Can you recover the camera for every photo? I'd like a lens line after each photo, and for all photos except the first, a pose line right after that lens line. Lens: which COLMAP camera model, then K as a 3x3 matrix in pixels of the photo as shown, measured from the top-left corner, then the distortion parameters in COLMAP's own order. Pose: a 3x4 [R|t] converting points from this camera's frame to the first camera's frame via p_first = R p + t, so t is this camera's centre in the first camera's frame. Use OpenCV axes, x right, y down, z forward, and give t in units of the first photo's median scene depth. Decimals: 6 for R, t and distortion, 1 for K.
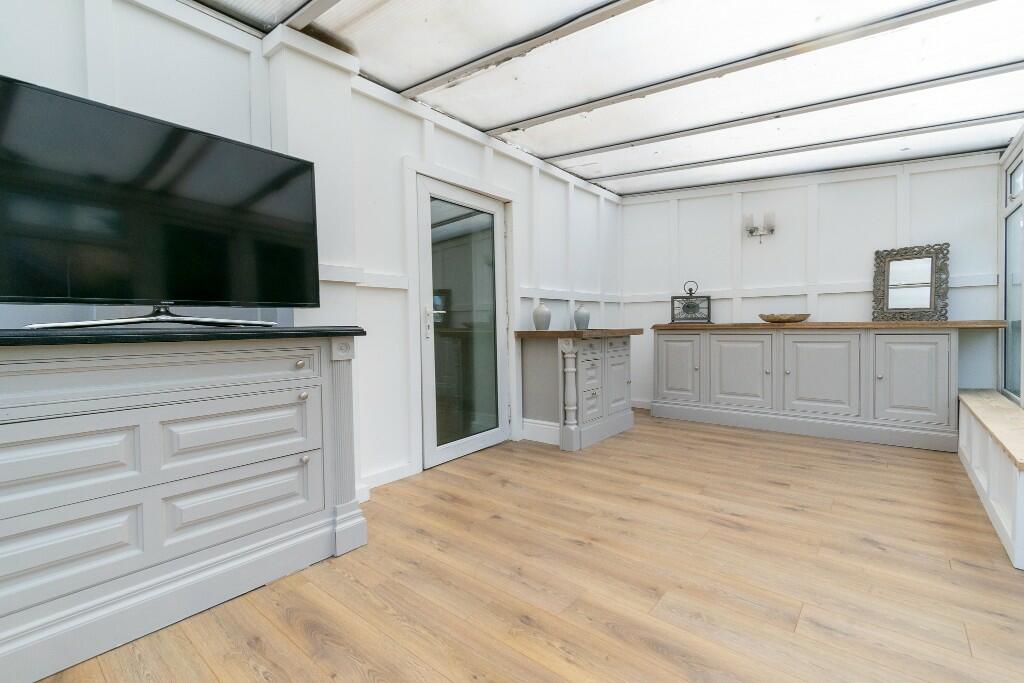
lens RADIAL K [[453.5, 0, 514.0], [0, 453.5, 336.6], [0, 0, 1]] dist [0.005324, -0.000962]
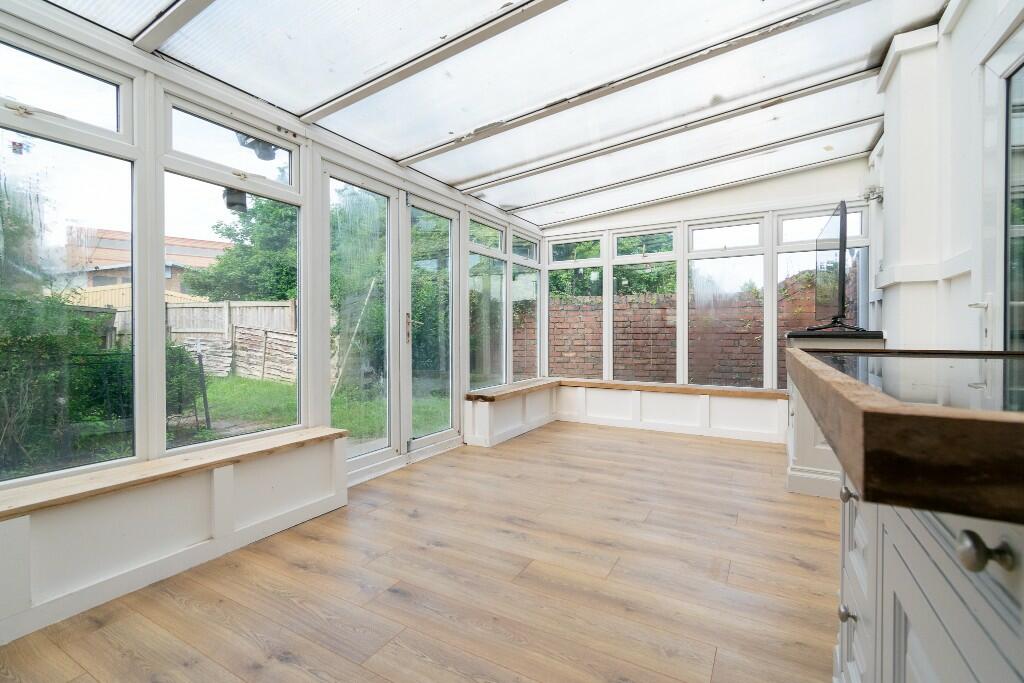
lens RADIAL K [[453.5, 0, 514.0], [0, 453.5, 336.6], [0, 0, 1]] dist [0.005324, -0.000962]
pose [[-0.983841, 0.018793, -0.178056, 0.645928], [0.012627, 0.999283, 0.035699, -0.058316], [0.178599, 0.032874, -0.983373, 1.970311]]
